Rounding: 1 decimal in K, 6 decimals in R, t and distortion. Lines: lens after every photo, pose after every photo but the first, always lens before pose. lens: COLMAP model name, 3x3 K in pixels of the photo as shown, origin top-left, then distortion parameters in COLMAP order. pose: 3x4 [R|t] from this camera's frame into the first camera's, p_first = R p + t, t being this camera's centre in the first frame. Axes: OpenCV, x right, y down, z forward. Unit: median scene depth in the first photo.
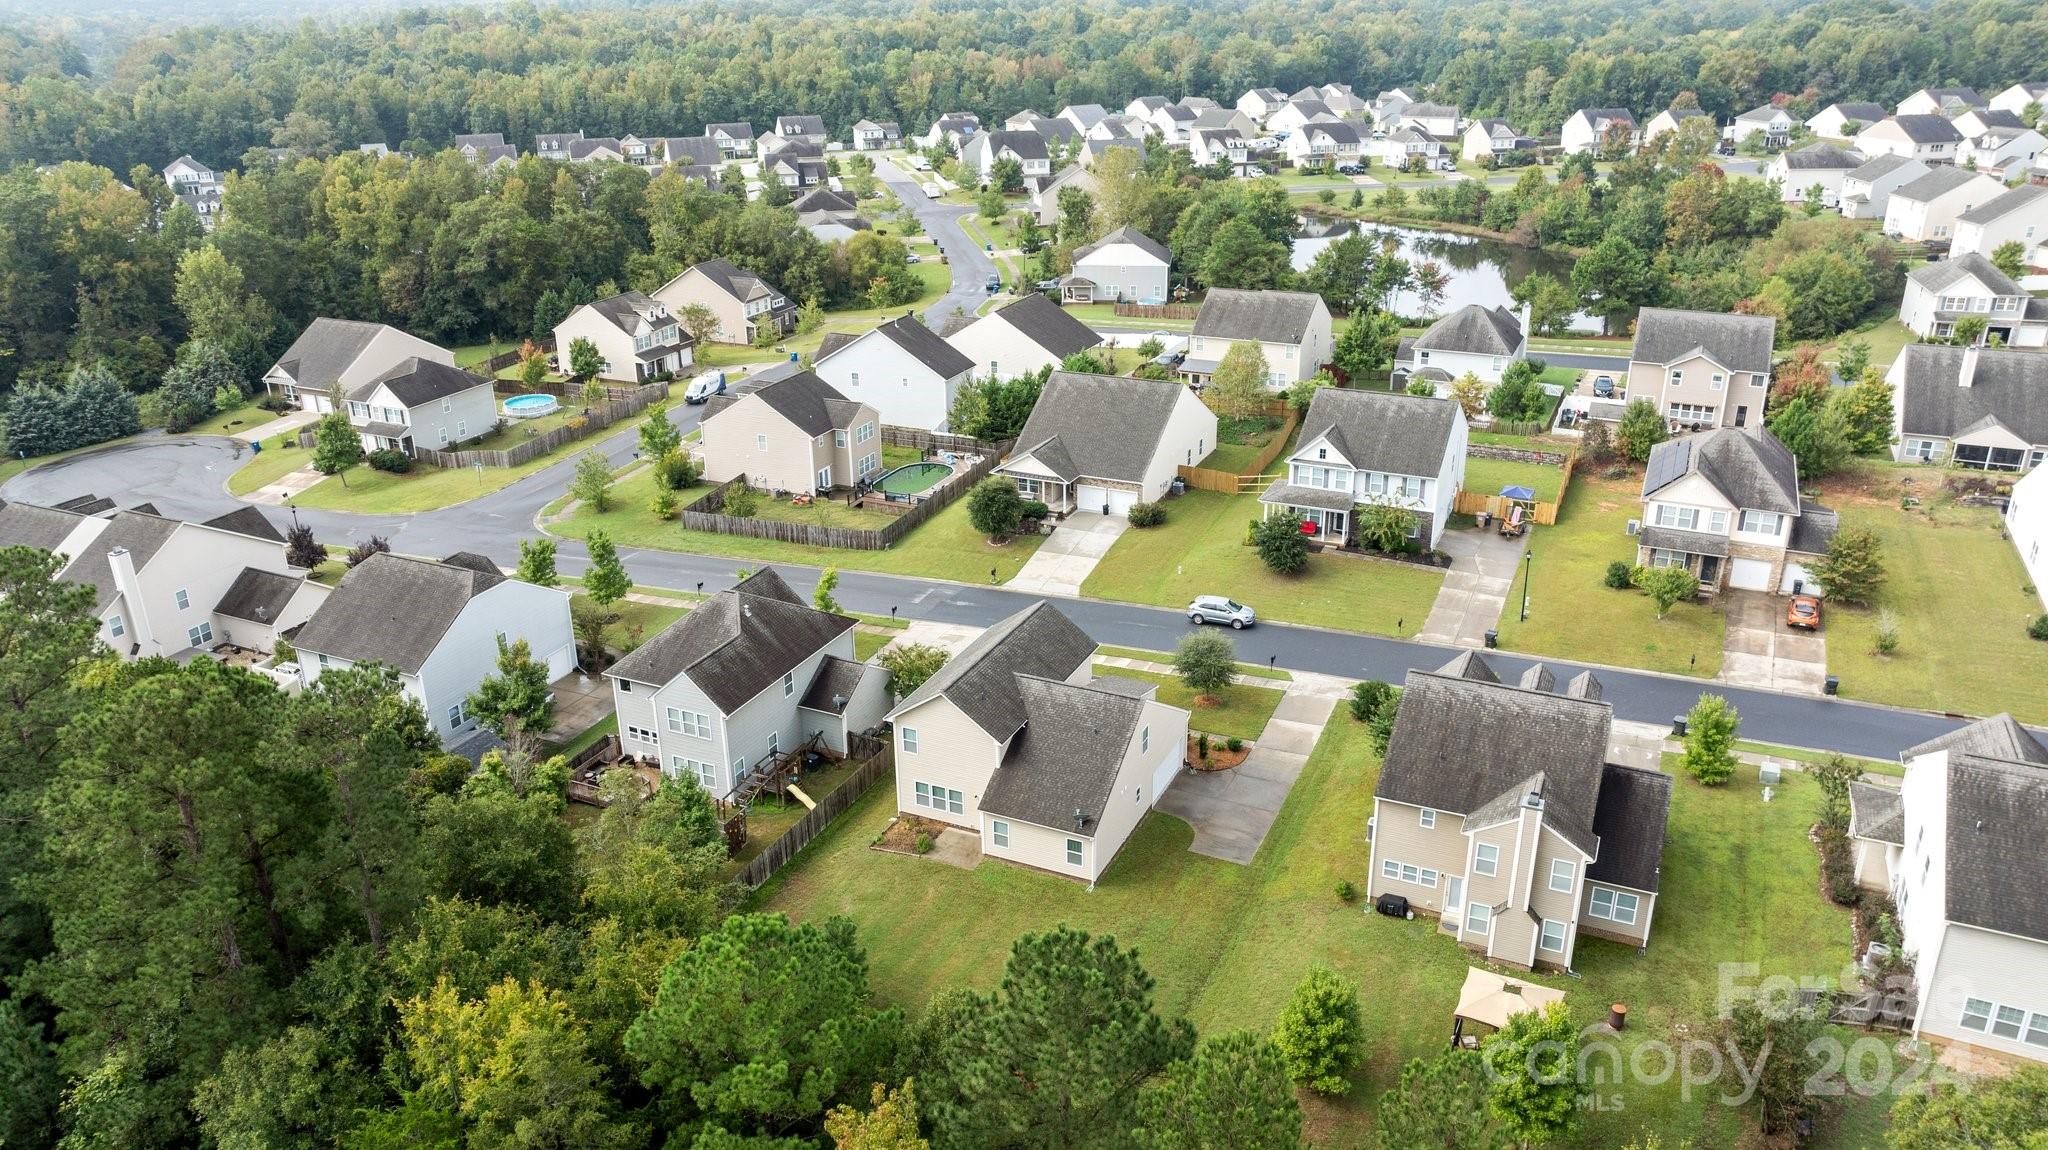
lens RADIAL K [[1444.9, 0, 1024.0], [0, 1444.9, 575.0], [0, 0, 1]] dist [-0.020586, 0.006034]
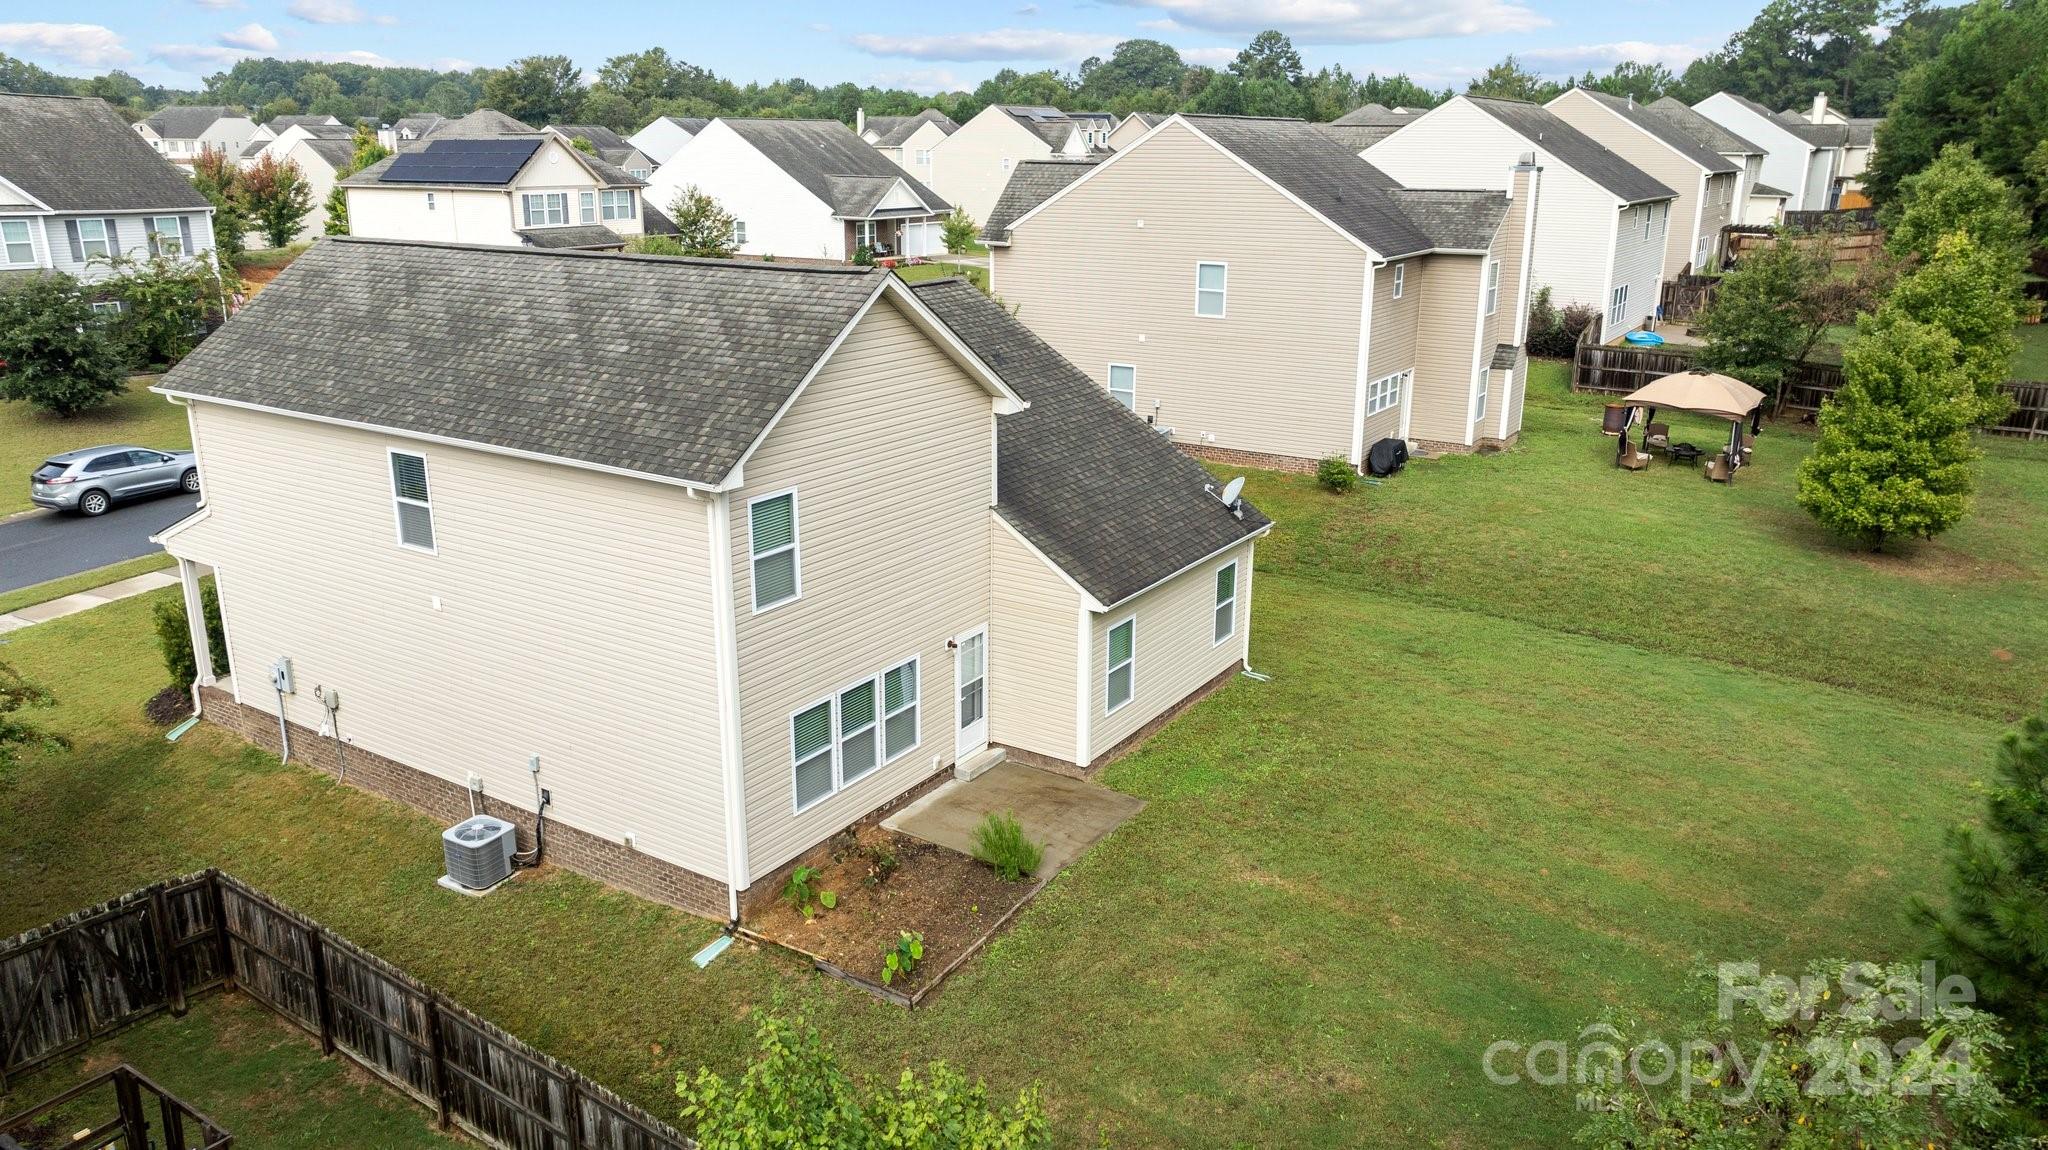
lens RADIAL K [[1444.9, 0, 1024.0], [0, 1444.9, 575.0], [0, 0, 1]] dist [-0.020586, 0.006034]
pose [[0.118393, -0.264189, 0.957177, -0.283814], [0.371117, 0.905873, 0.204125, 0.076706], [-0.921008, 0.331058, 0.205294, 0.832712]]
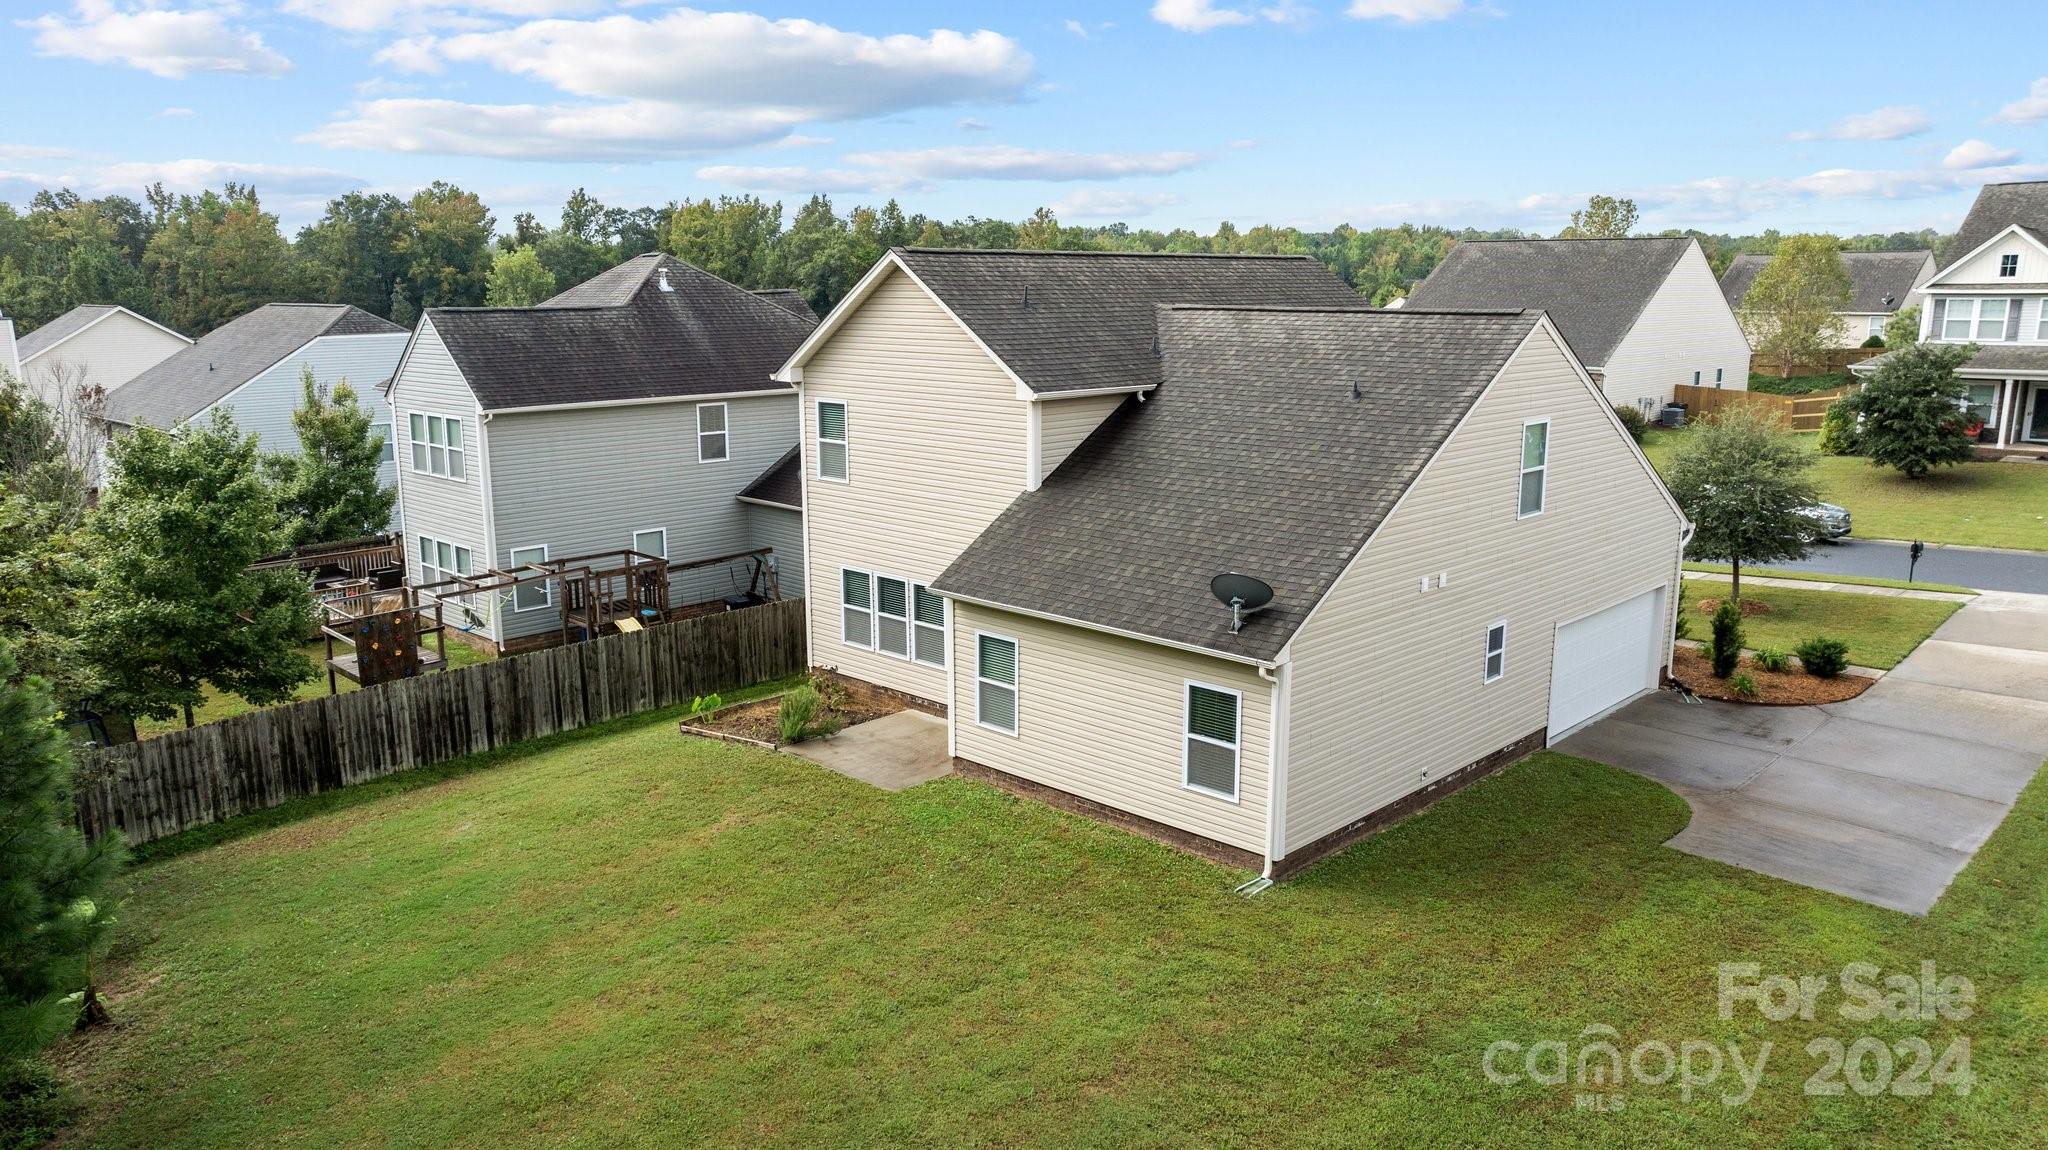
lens RADIAL K [[1444.9, 0, 1024.0], [0, 1444.9, 575.0], [0, 0, 1]] dist [-0.020586, 0.006034]
pose [[0.946435, 0.081333, -0.312483, 0.071813], [-0.138712, 0.976320, -0.166009, 0.181671], [0.291581, 0.200462, 0.935305, 0.628855]]
